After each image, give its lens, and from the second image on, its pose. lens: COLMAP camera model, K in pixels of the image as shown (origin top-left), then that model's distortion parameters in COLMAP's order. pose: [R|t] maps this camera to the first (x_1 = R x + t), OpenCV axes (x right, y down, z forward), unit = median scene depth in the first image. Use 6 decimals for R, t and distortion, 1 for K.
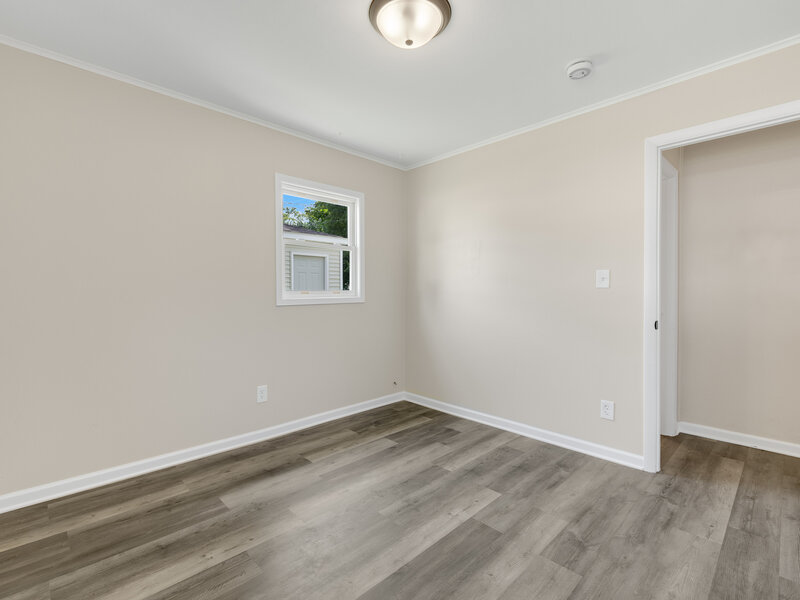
lens RADIAL K [[377.1, 0, 396.5], [0, 377.1, 298.2], [0, 0, 1]] dist [0.000129, -0.003897]
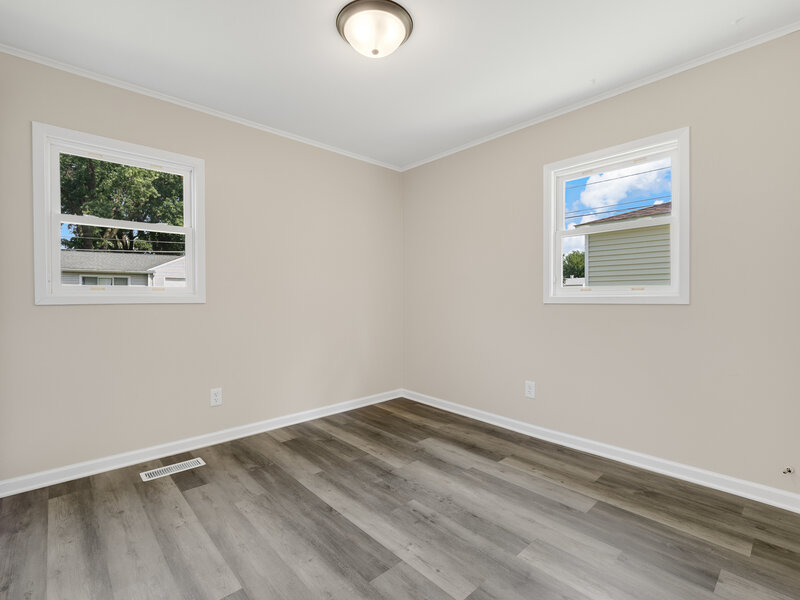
lens RADIAL K [[377.1, 0, 394.7], [0, 377.1, 300.4], [0, 0, 1]] dist [0.000129, -0.003897]
pose [[-0.023091, 0.019496, -0.999543, 0.728801], [-0.021119, 0.999577, 0.019984, 0.002083], [0.999510, 0.021571, -0.022670, 0.719048]]
